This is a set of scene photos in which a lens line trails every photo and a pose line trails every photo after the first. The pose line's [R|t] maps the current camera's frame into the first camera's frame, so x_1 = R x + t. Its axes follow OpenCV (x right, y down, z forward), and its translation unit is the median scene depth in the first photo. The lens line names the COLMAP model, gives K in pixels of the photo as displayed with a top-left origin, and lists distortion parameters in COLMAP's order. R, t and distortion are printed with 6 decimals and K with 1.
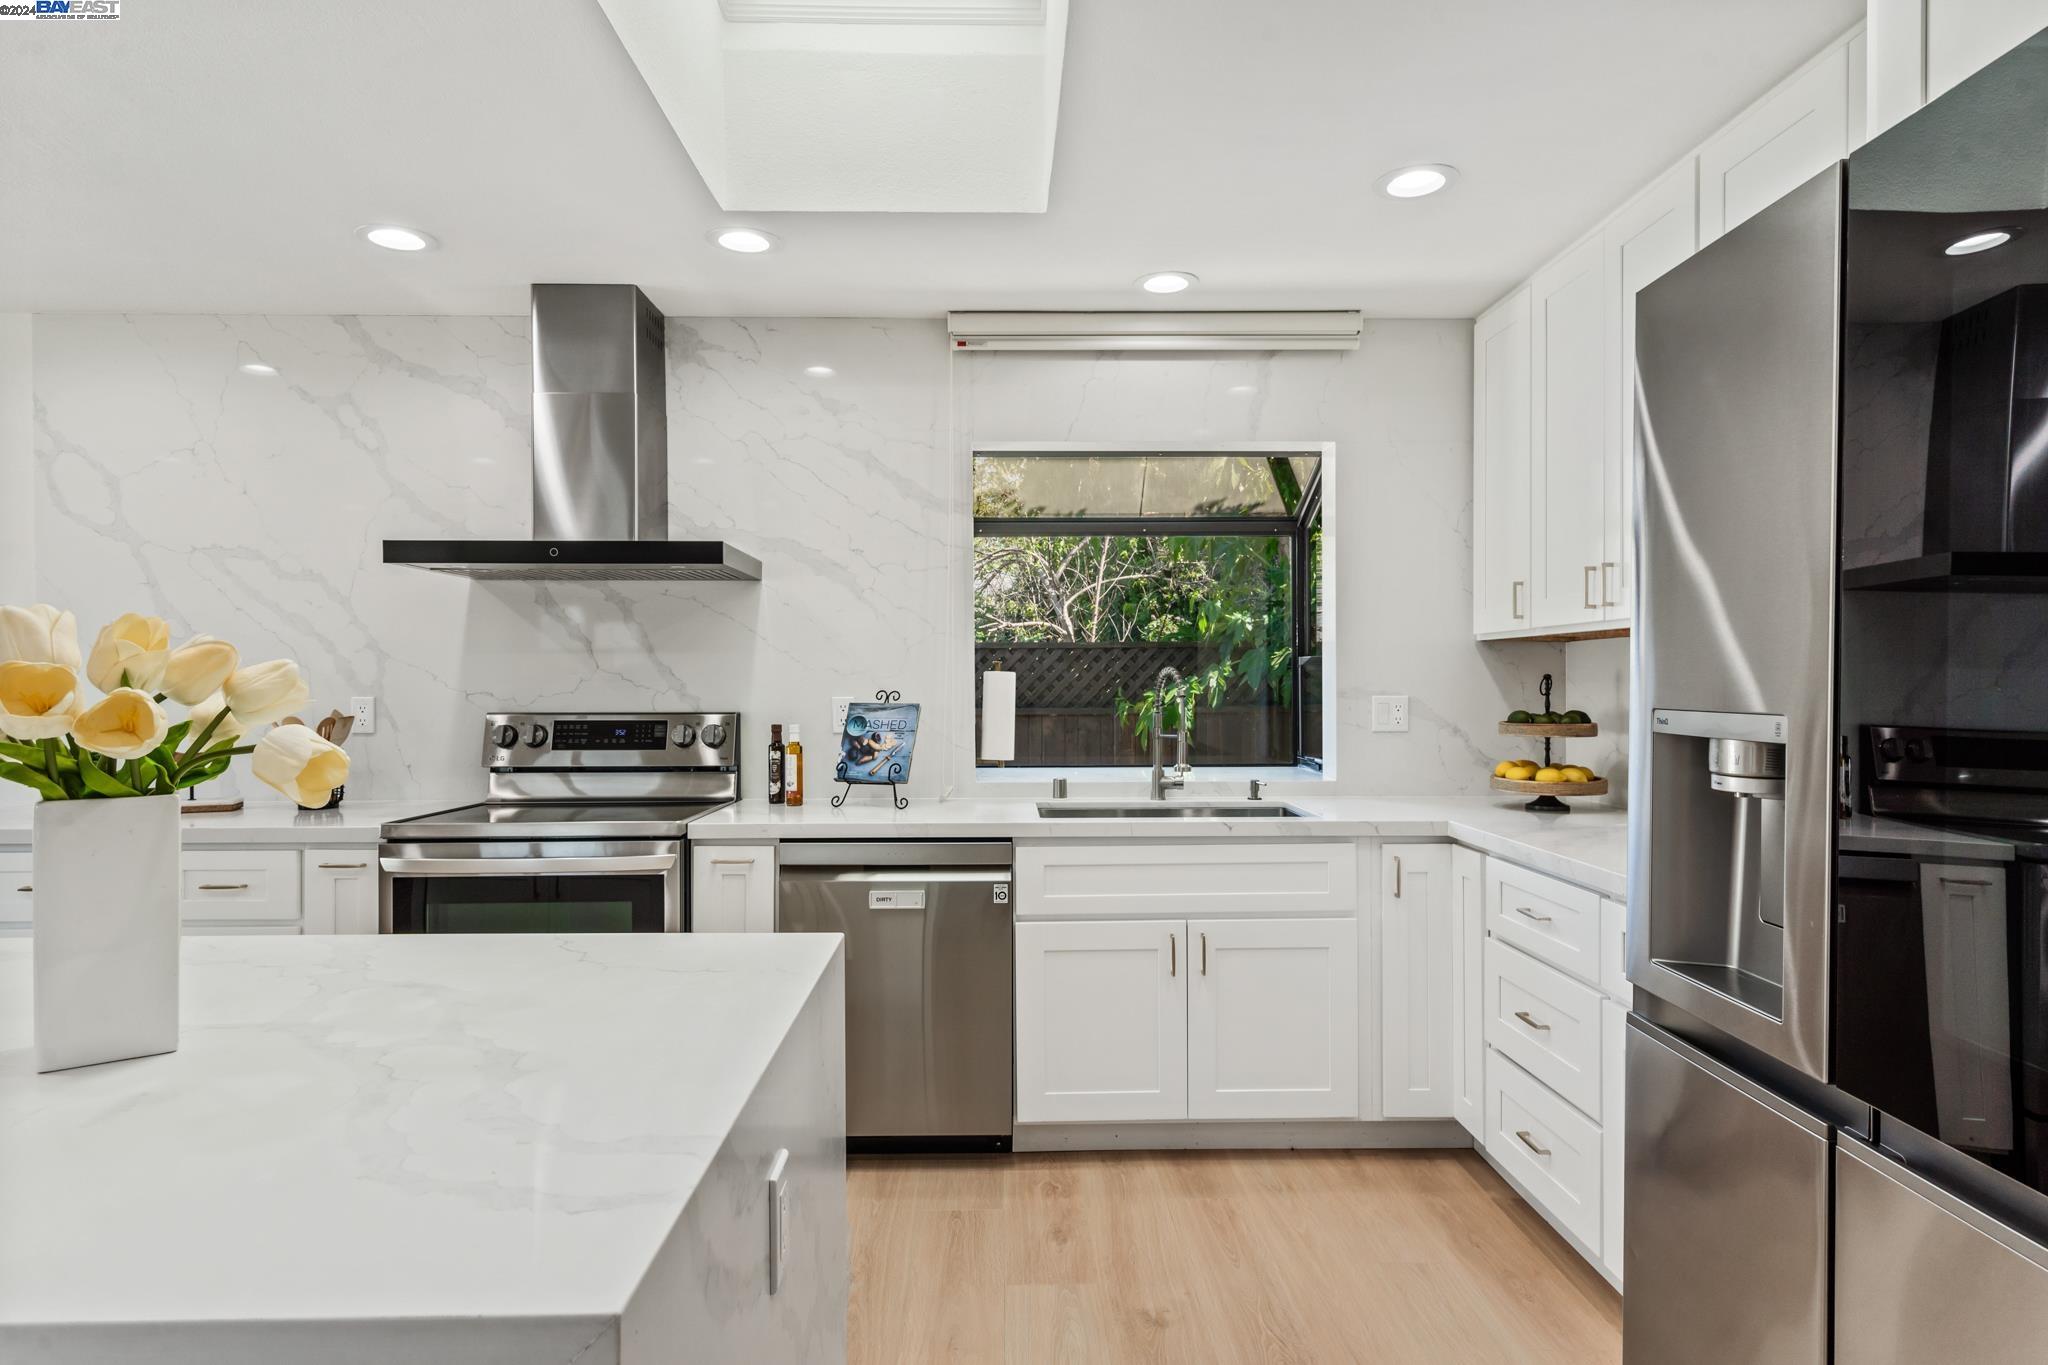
lens RADIAL K [[1130.2, 0, 1024.0], [0, 1130.2, 682.5], [0, 0, 1]] dist [0.005257, 0.001842]
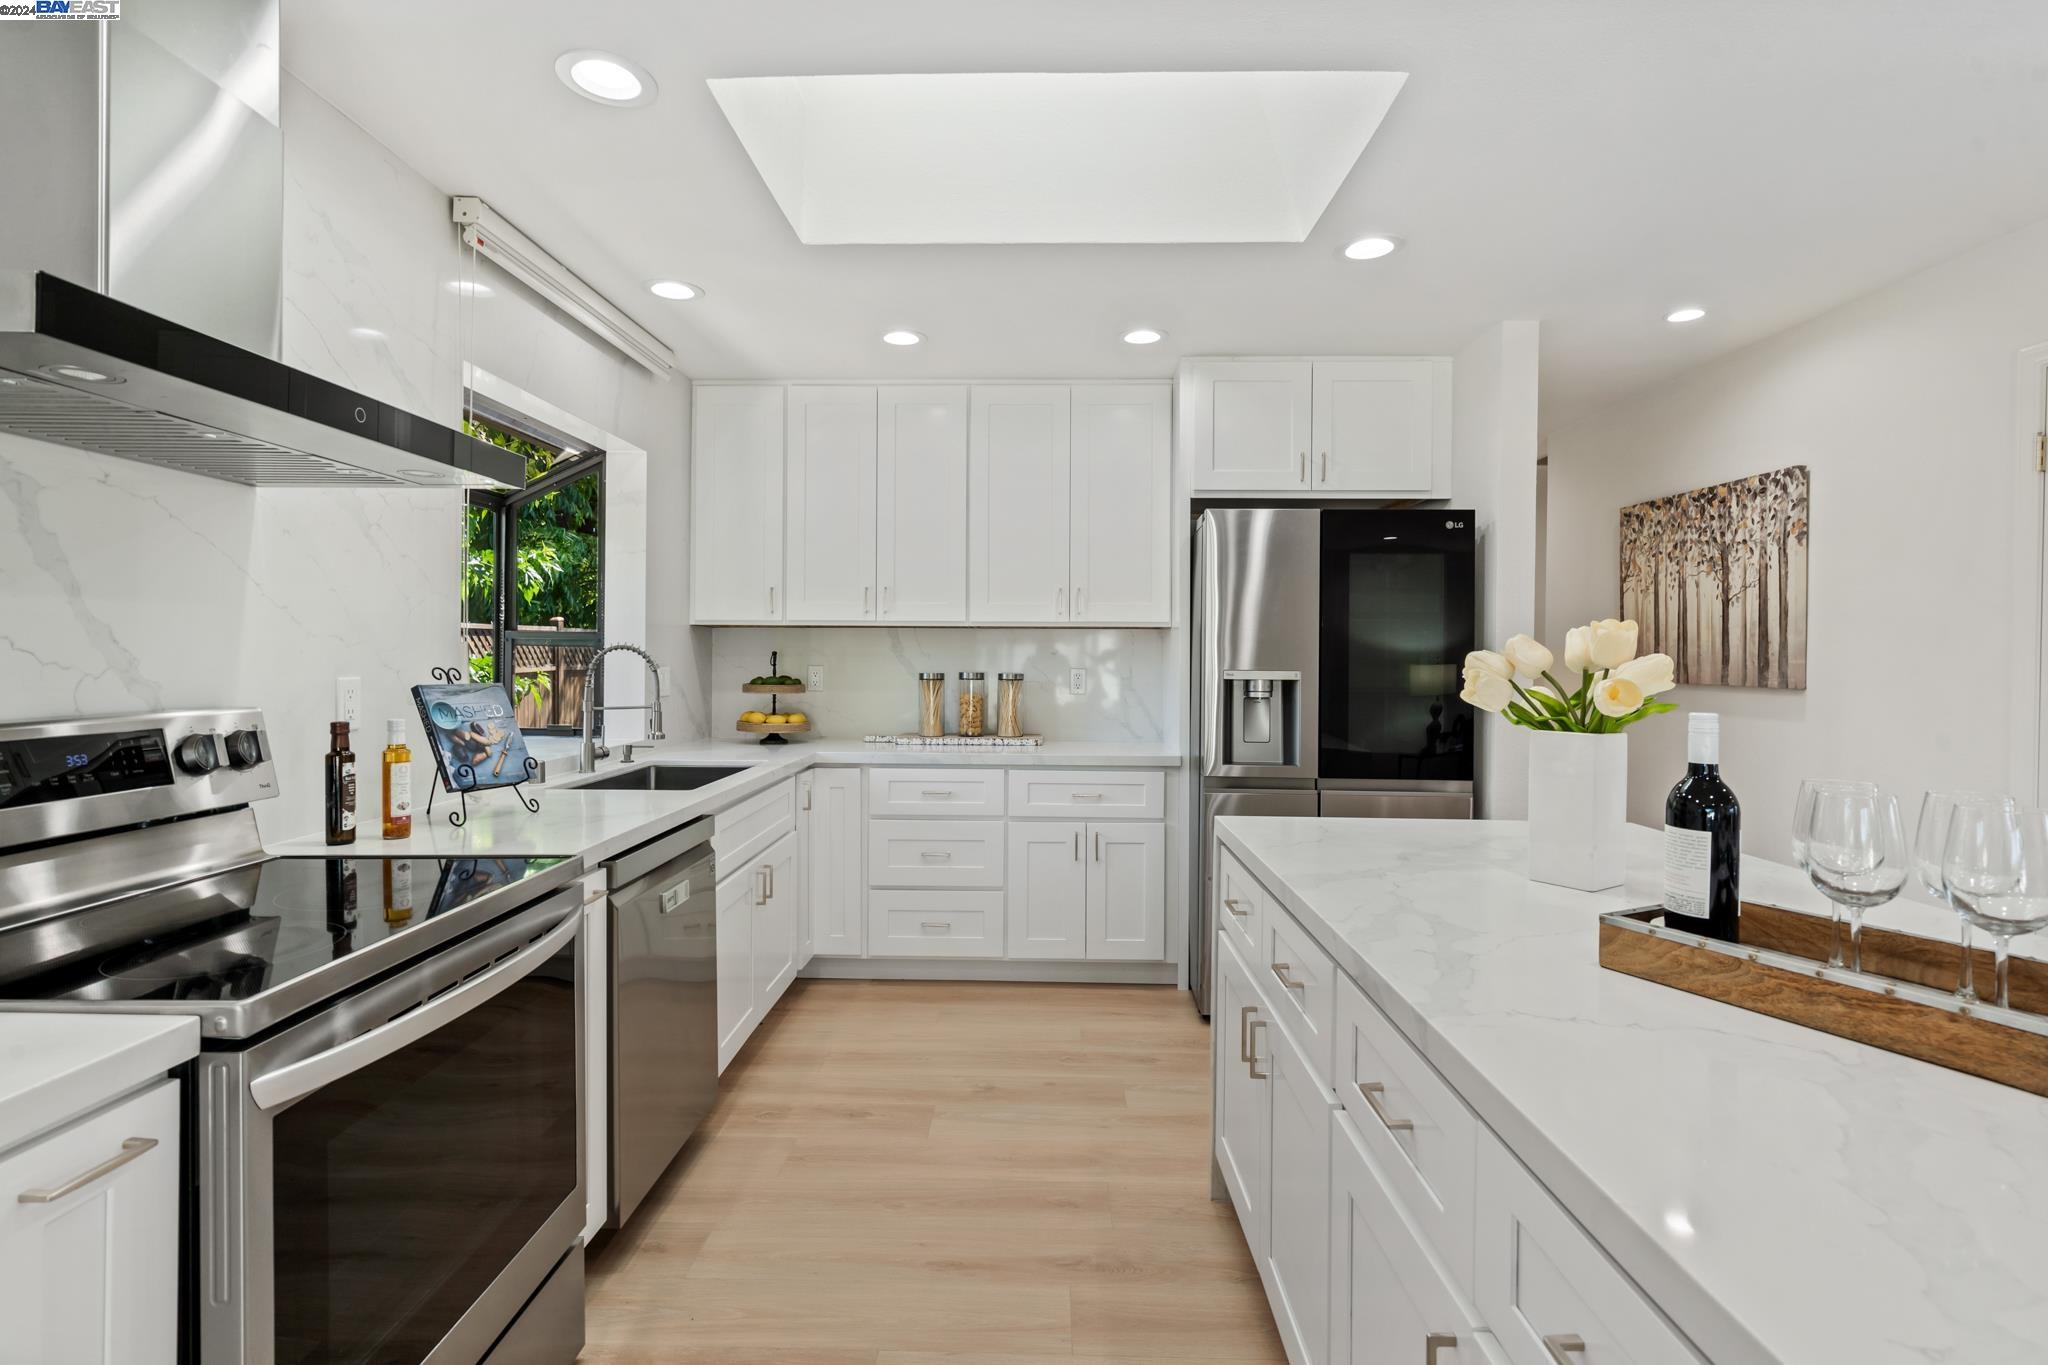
lens RADIAL K [[988.9, 0, 1018.0], [0, 988.9, 655.4], [0, 0, 1]] dist [-0.000485, -0.000102]
pose [[0.045452, 0.000613, 0.998966, -0.779175], [-0.006340, 0.999980, -0.000326, -0.003133], [-0.998946, -0.006319, 0.045455, 0.598640]]
